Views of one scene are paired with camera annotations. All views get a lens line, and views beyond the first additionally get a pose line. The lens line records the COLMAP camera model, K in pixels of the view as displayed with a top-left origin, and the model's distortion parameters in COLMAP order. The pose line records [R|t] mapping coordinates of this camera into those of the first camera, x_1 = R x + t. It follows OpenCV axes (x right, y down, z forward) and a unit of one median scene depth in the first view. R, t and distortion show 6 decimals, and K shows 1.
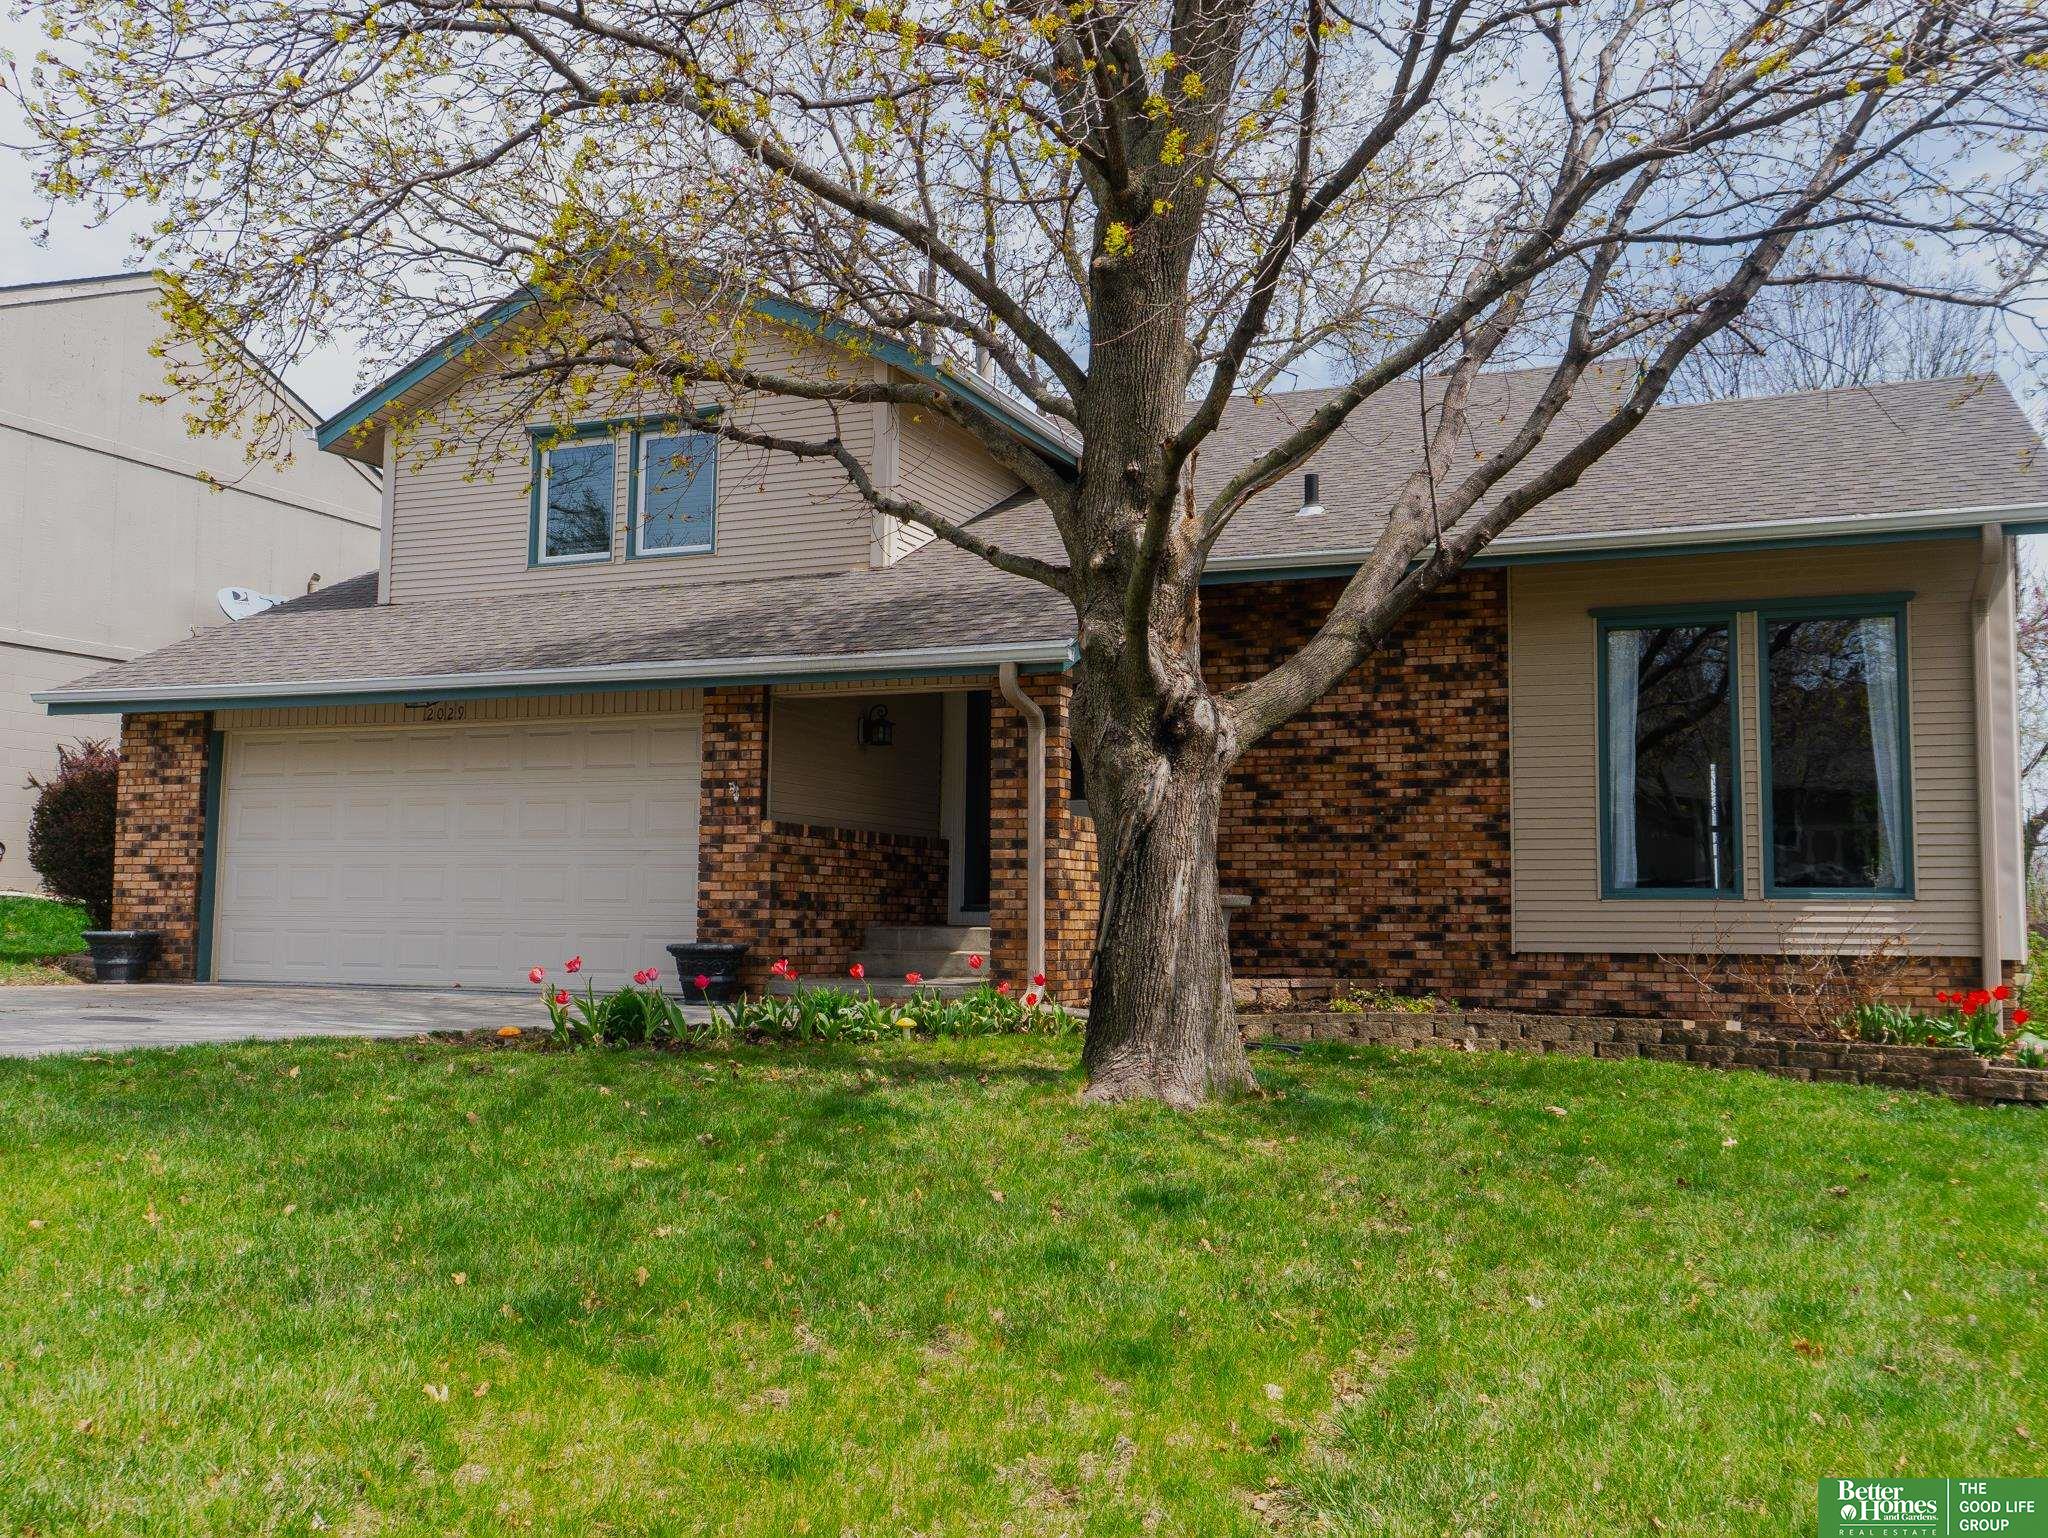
lens RADIAL K [[1876.0, 0, 1030.1], [0, 1876.0, 765.8], [0, 0, 1]] dist [-0.004960, -0.000423]
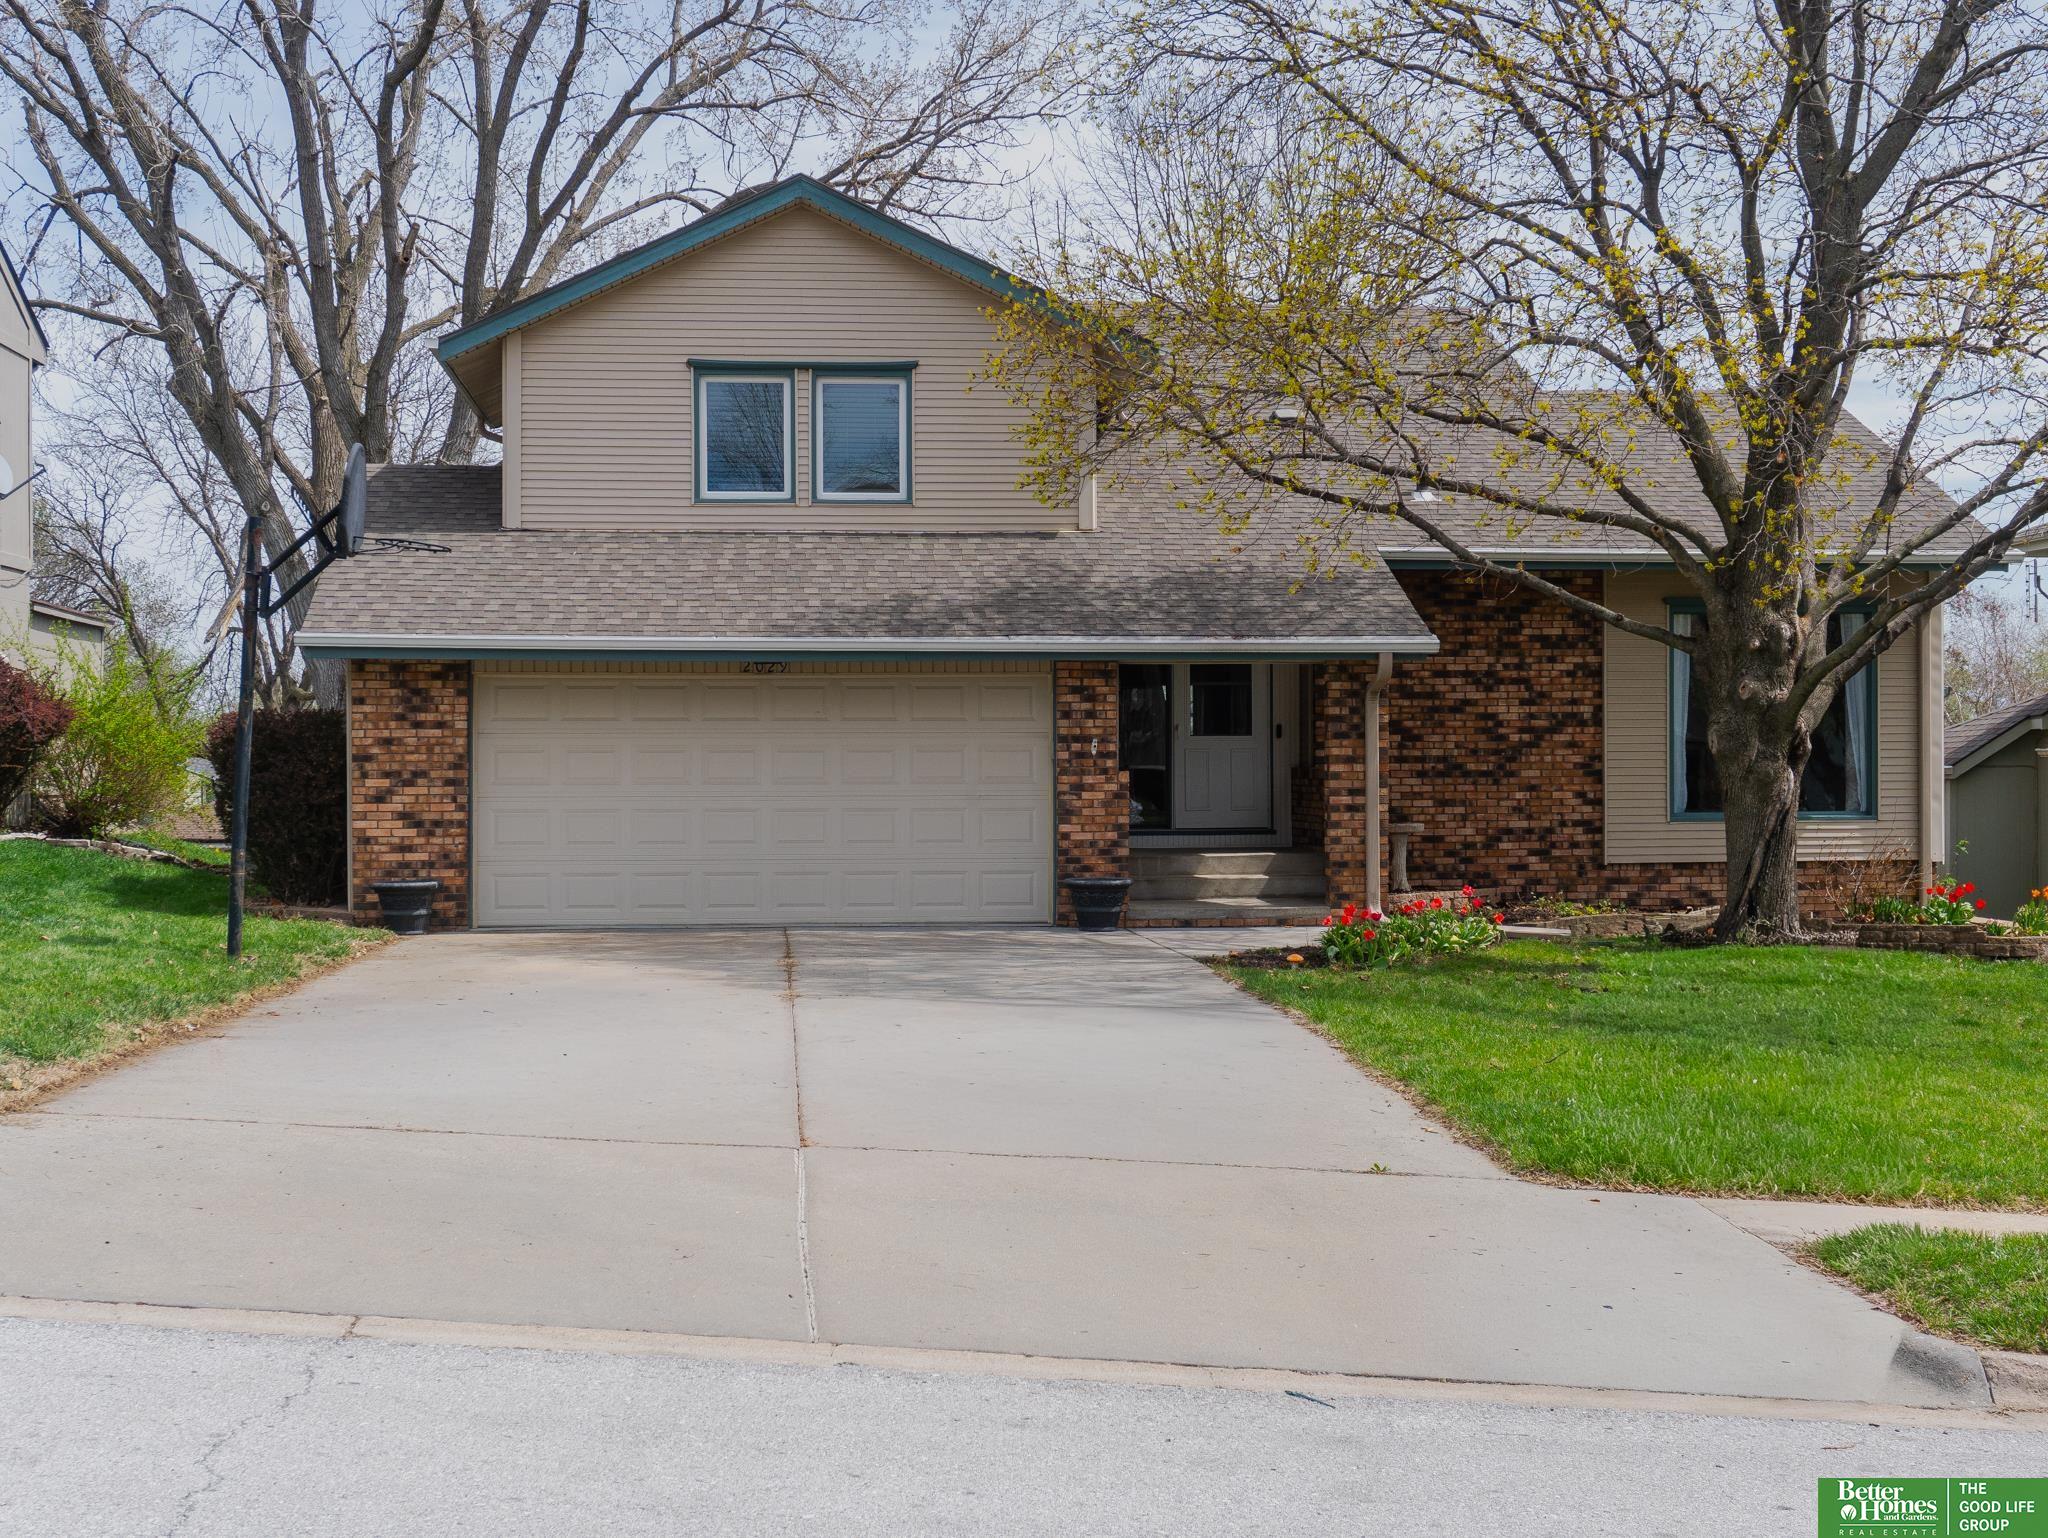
lens RADIAL K [[2765.4, 0, 1025.9], [0, 2765.4, 772.5], [0, 0, 1]] dist [0.000111, 0.000000]
pose [[0.878850, -0.015227, 0.476855, -0.972014], [-0.027798, 0.996158, 0.083041, -0.106659], [-0.476288, -0.086236, 0.875050, -0.454814]]
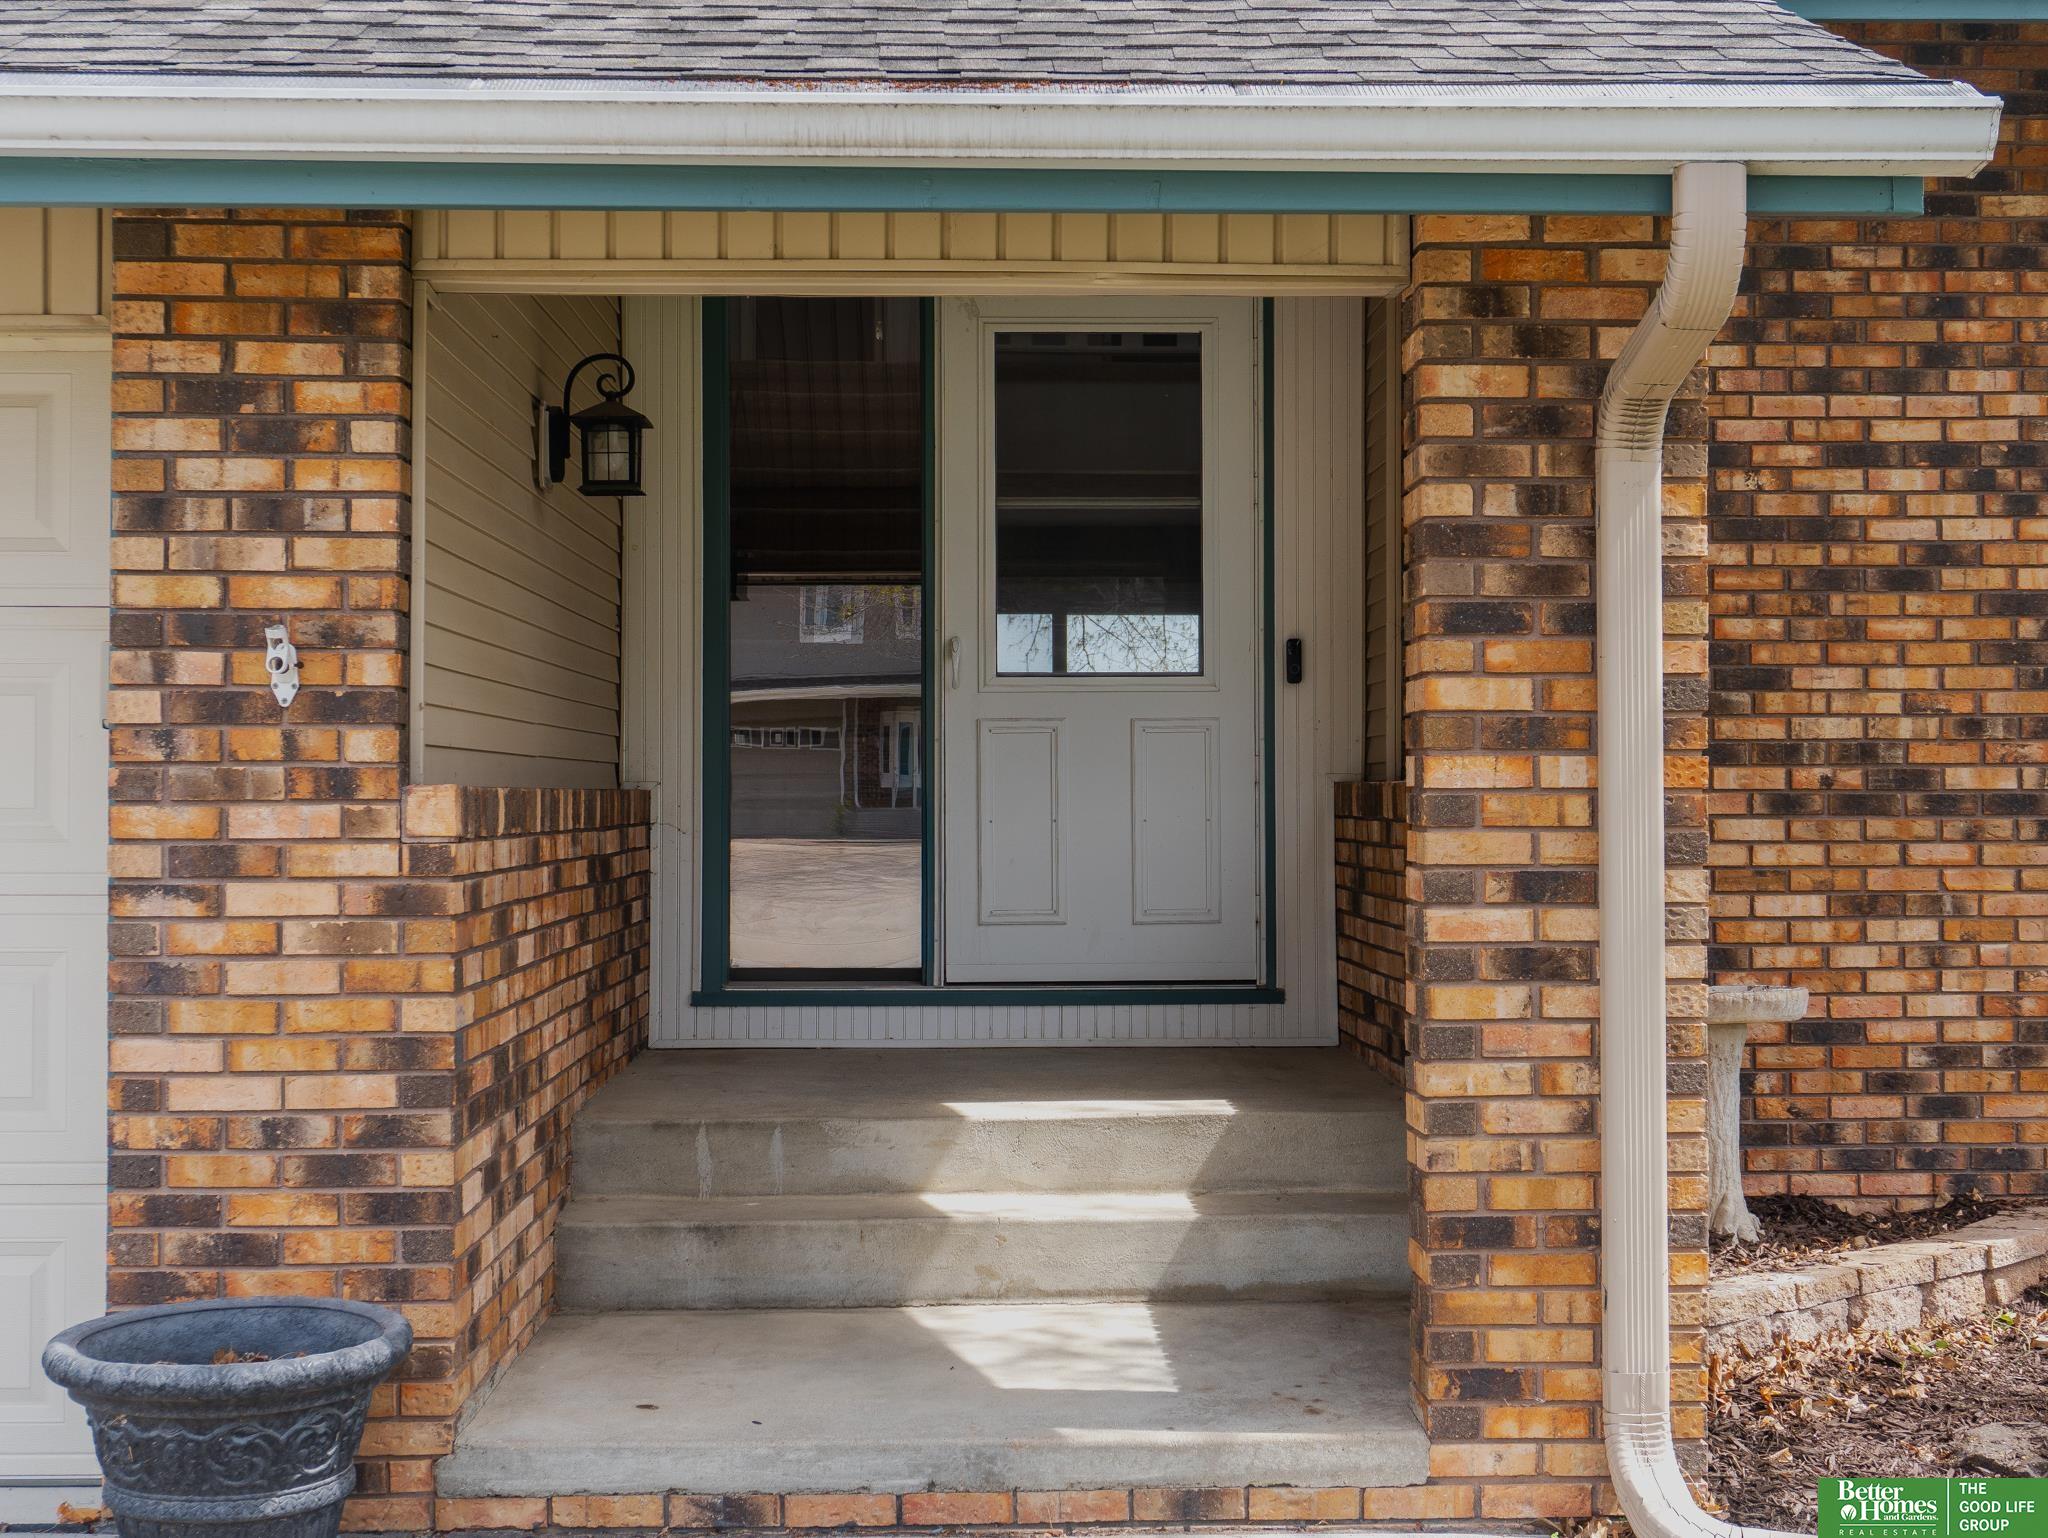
lens RADIAL K [[2718.1, 0, 1018.8], [0, 2718.1, 767.9], [0, 0, 1]] dist [0.002159, 0.000000]
pose [[0.912423, -0.007200, 0.409186, -0.206673], [-0.024214, 0.997144, 0.071538, -0.000307], [-0.408532, -0.075181, 0.909642, 0.621040]]
